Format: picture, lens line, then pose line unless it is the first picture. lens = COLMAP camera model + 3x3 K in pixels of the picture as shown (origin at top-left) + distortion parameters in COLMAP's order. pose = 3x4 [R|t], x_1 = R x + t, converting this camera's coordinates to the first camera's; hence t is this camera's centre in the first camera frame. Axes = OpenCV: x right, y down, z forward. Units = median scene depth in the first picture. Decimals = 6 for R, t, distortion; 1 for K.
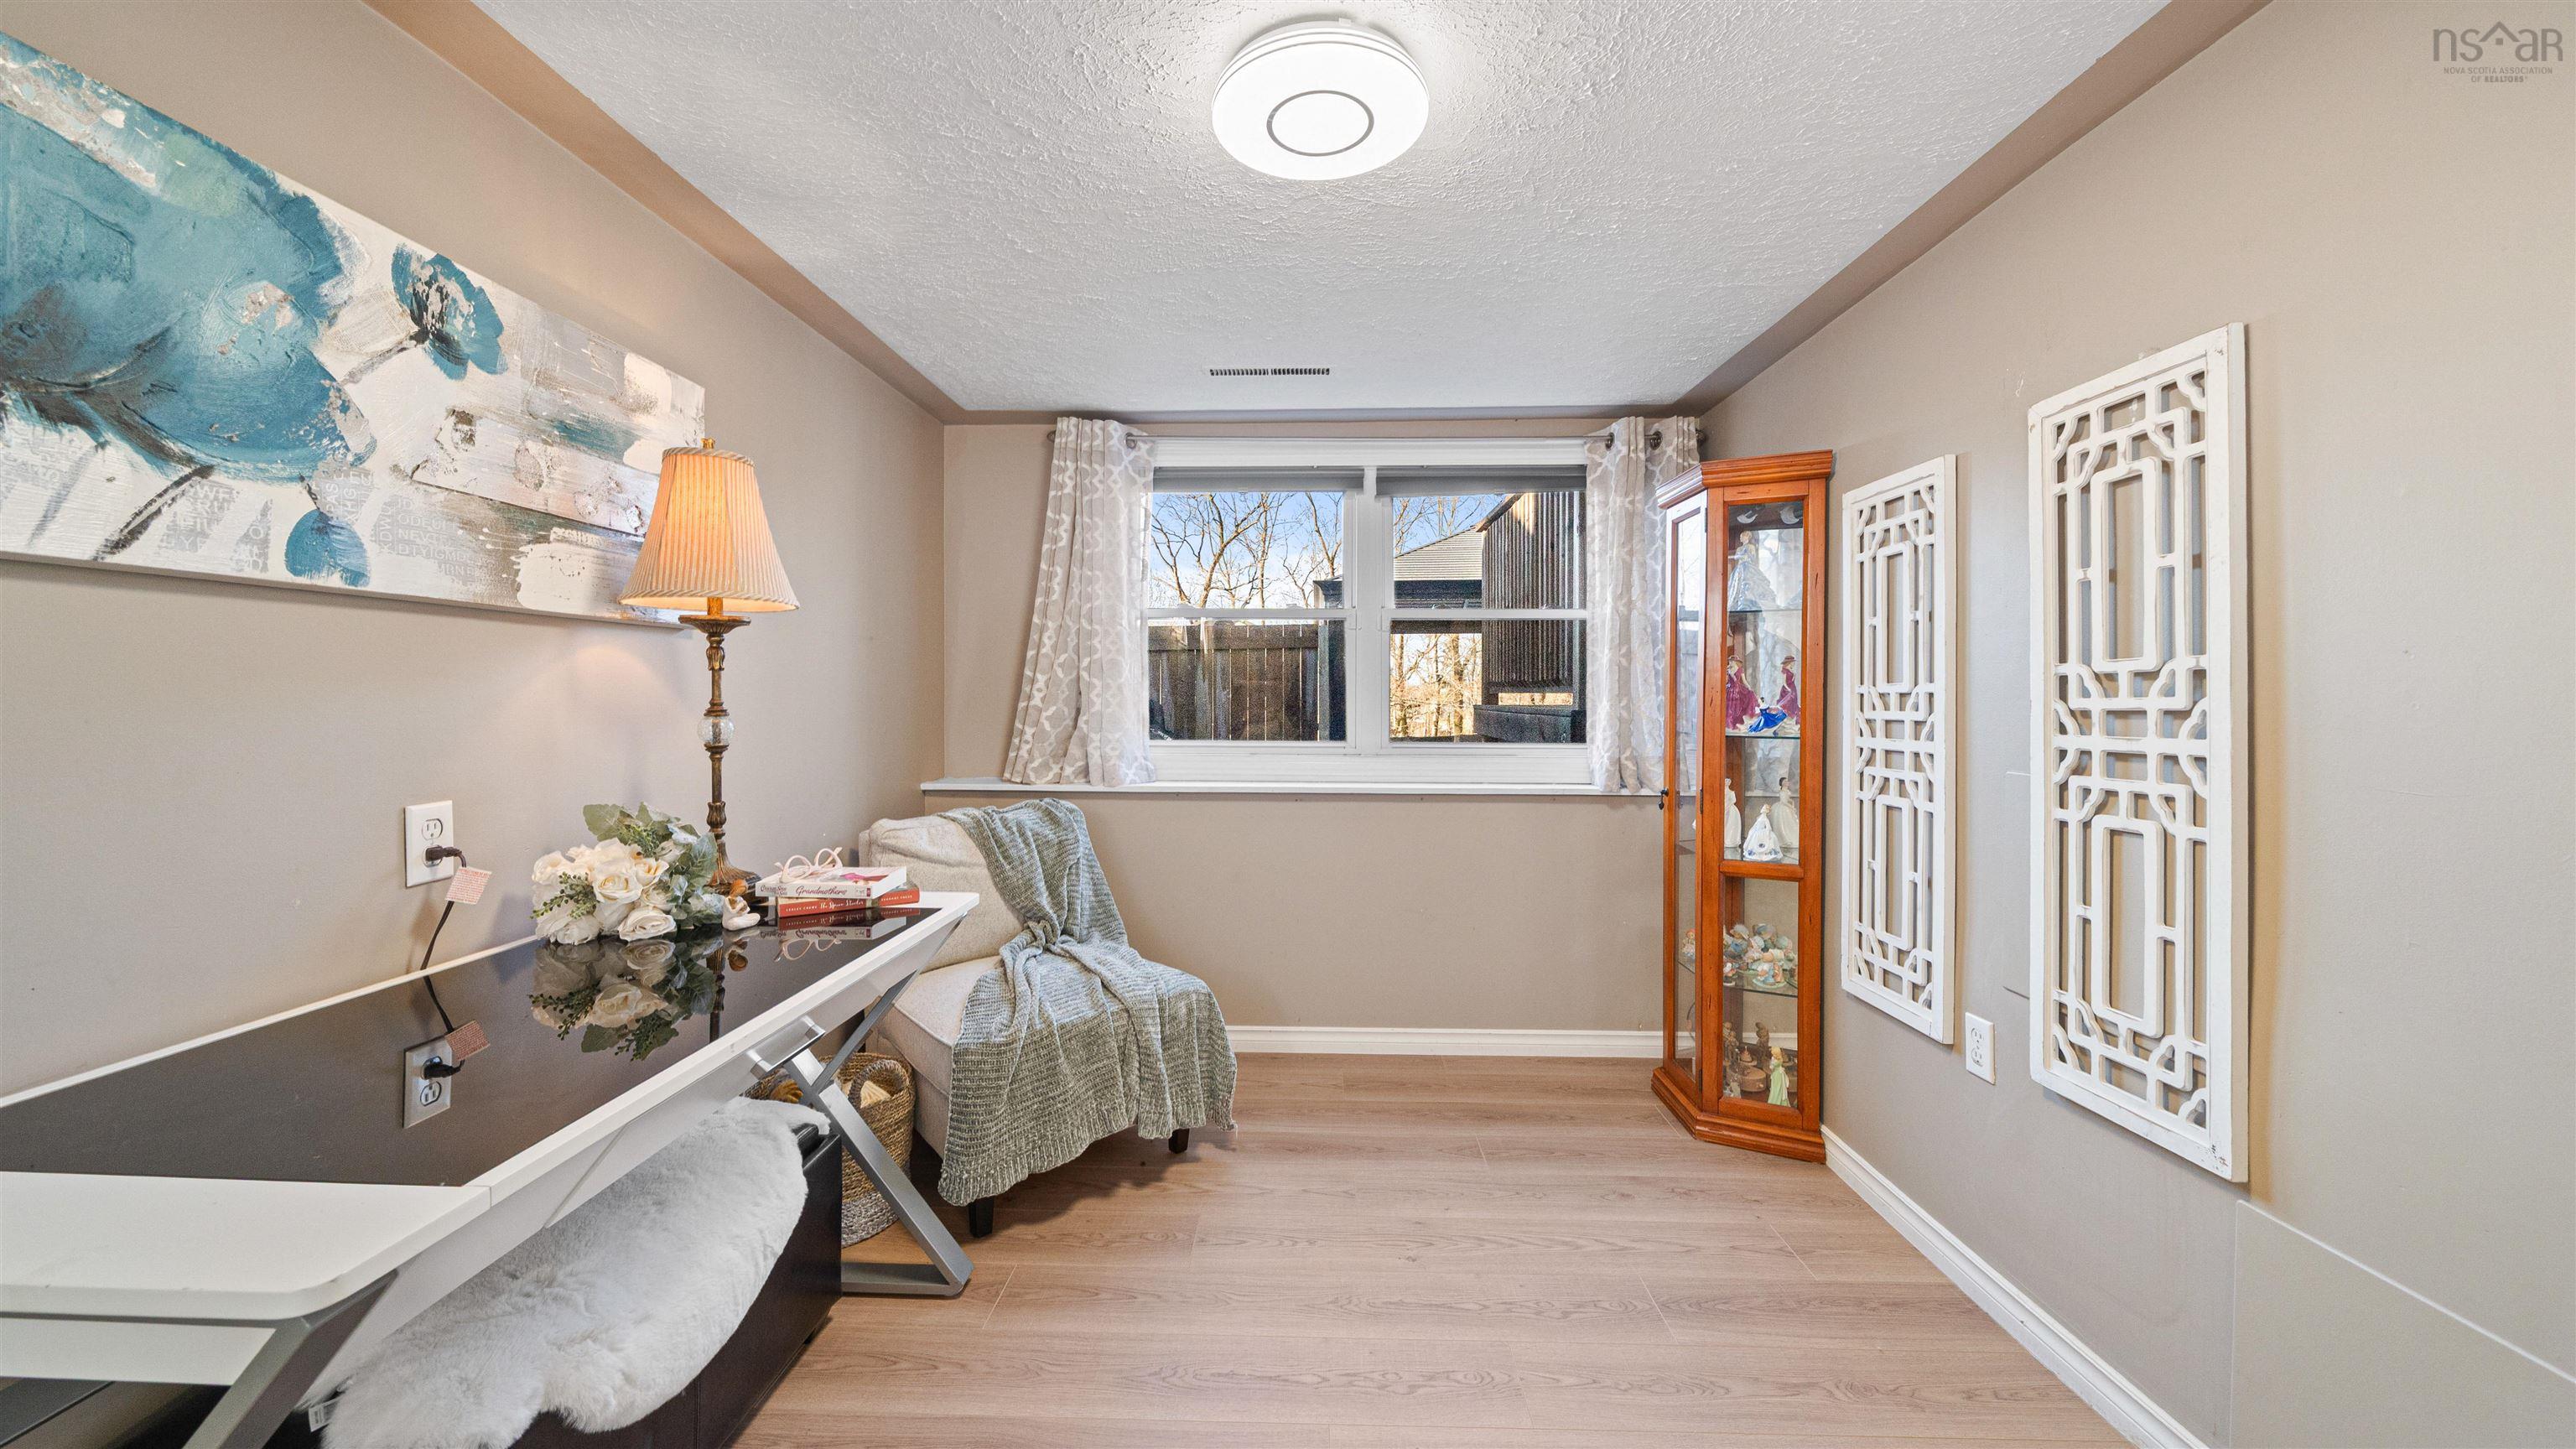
lens RADIAL K [[890.5, 0, 1284.0], [0, 890.5, 700.4], [0, 0, 1]] dist [-0.011133, 0.000070]
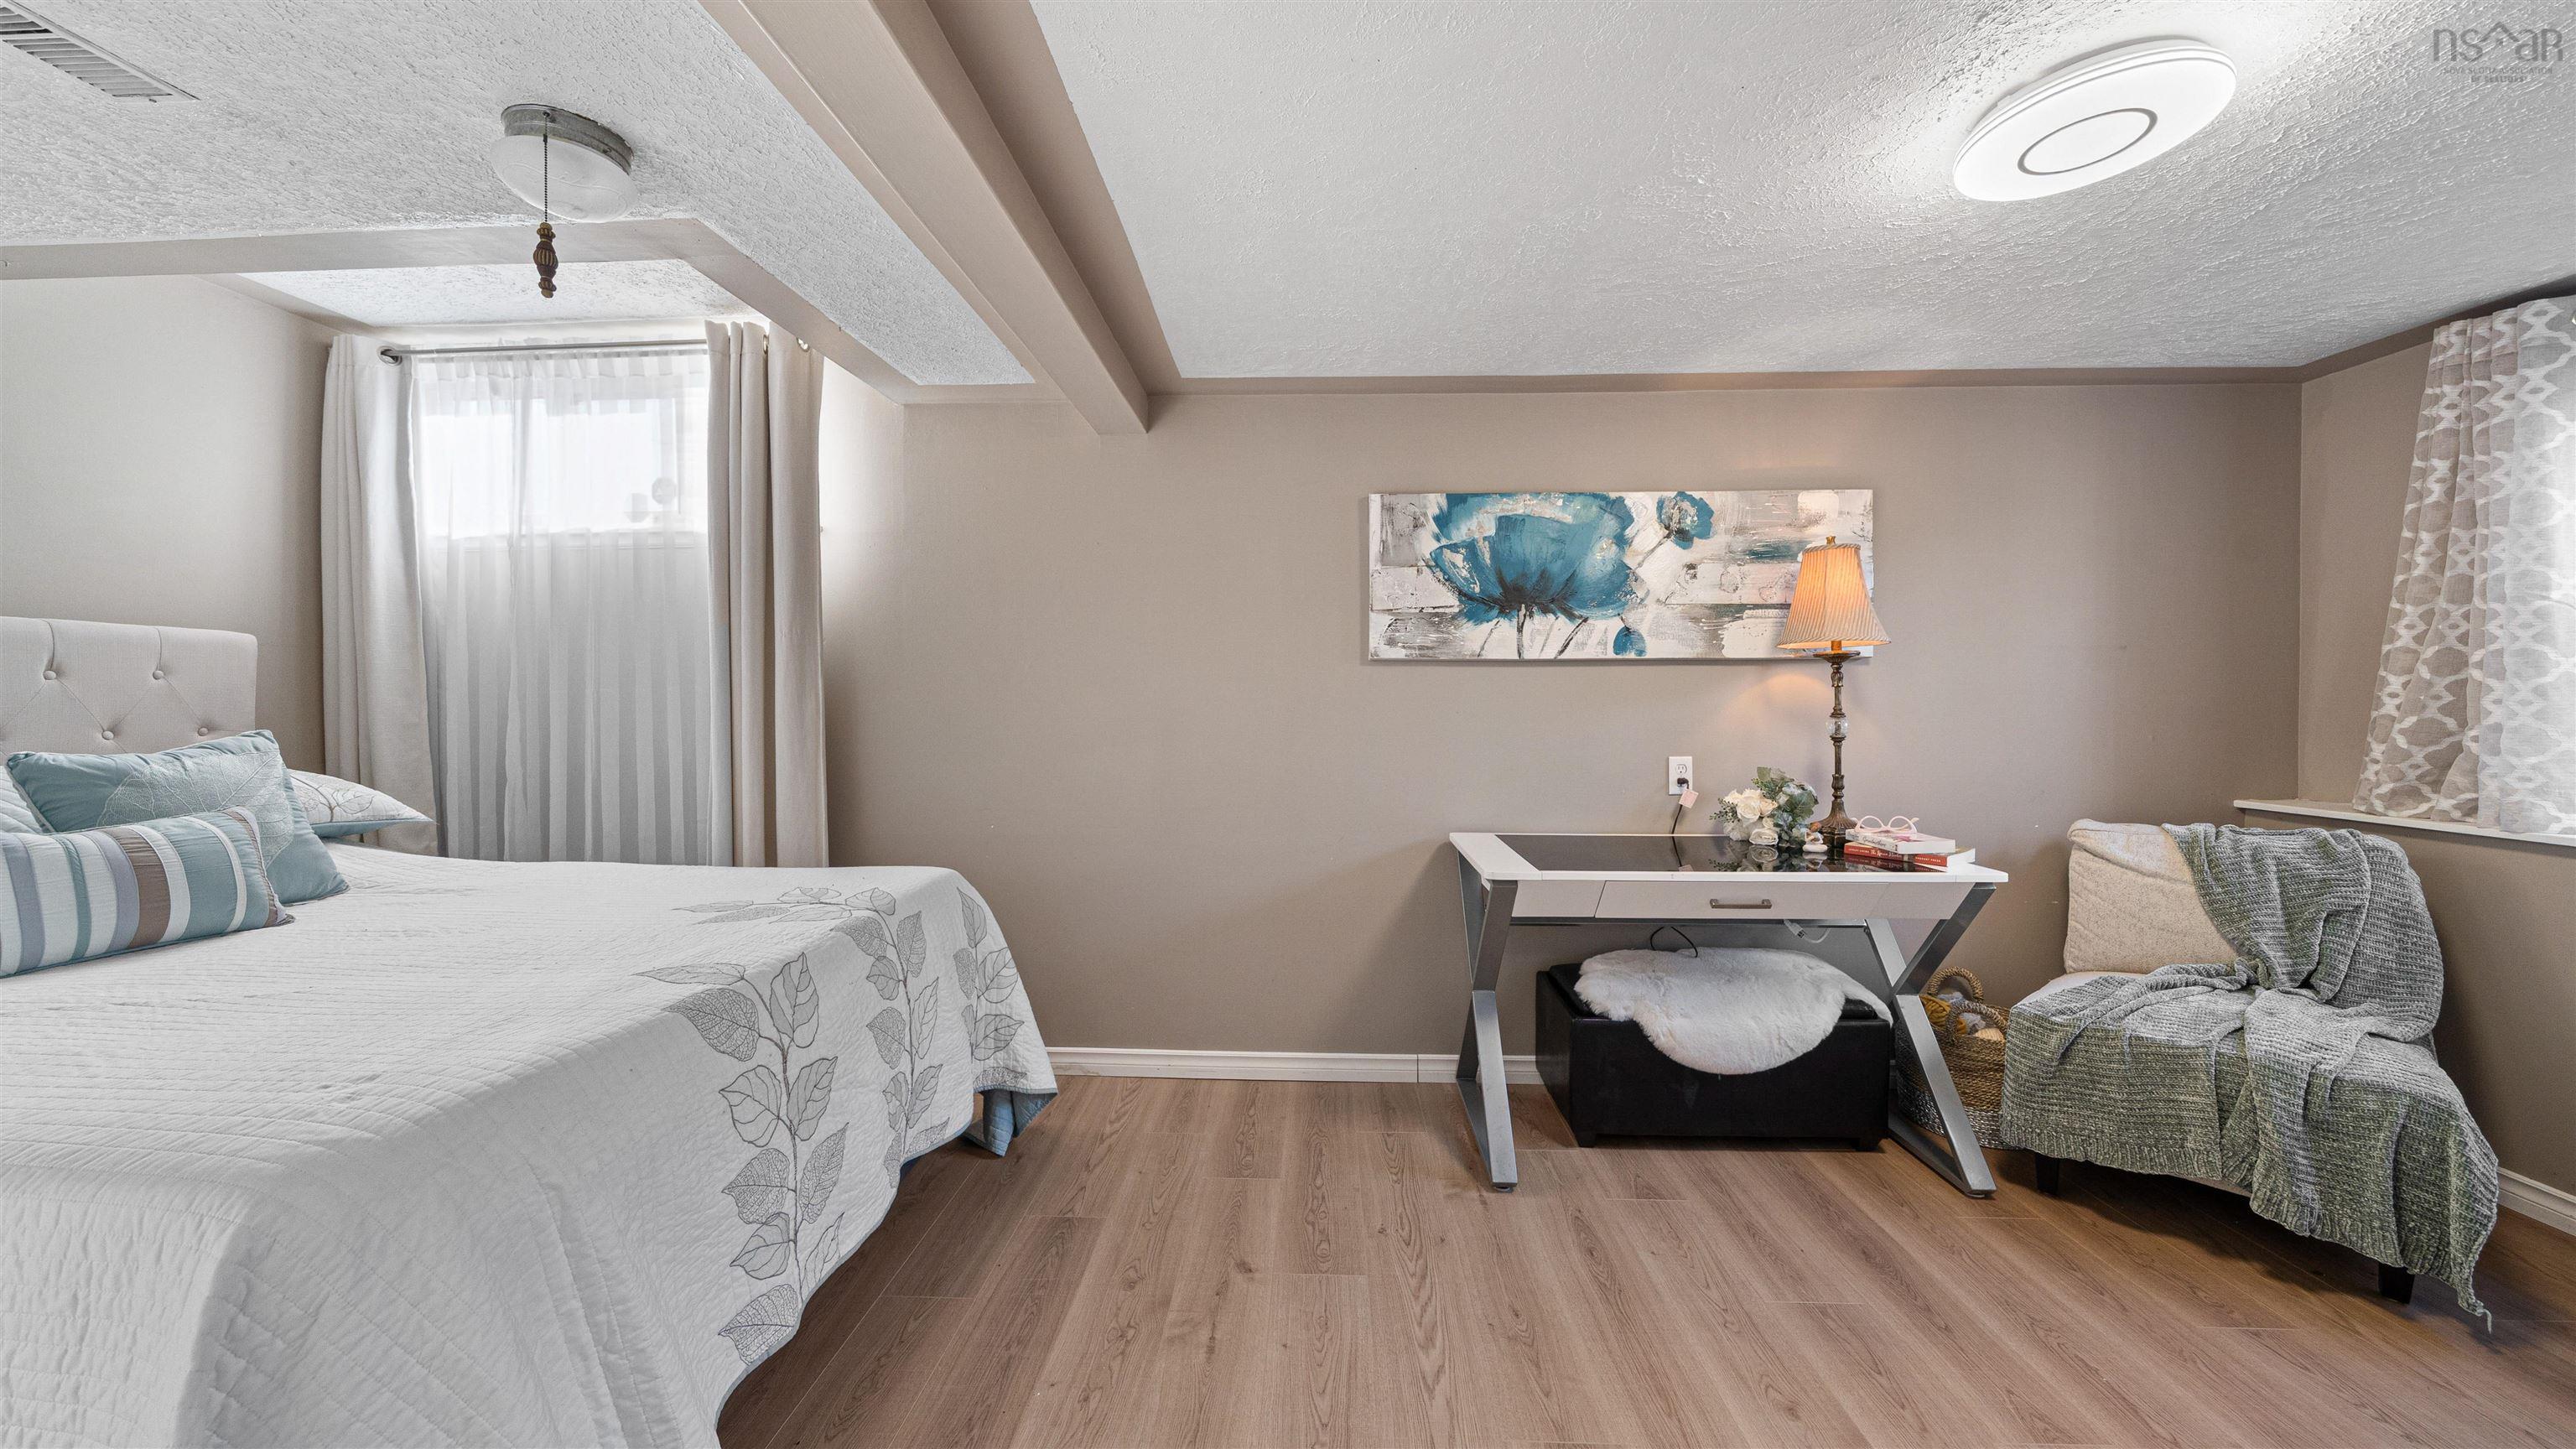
lens RADIAL K [[911.4, 0, 1283.5], [0, 911.4, 723.4], [0, 0, 1]] dist [-0.001265, -0.000100]
pose [[-0.015965, 0.016627, -0.999734, 1.056381], [-0.003075, 0.999856, 0.016678, 0.005374], [0.999868, 0.003341, -0.015911, 0.090803]]
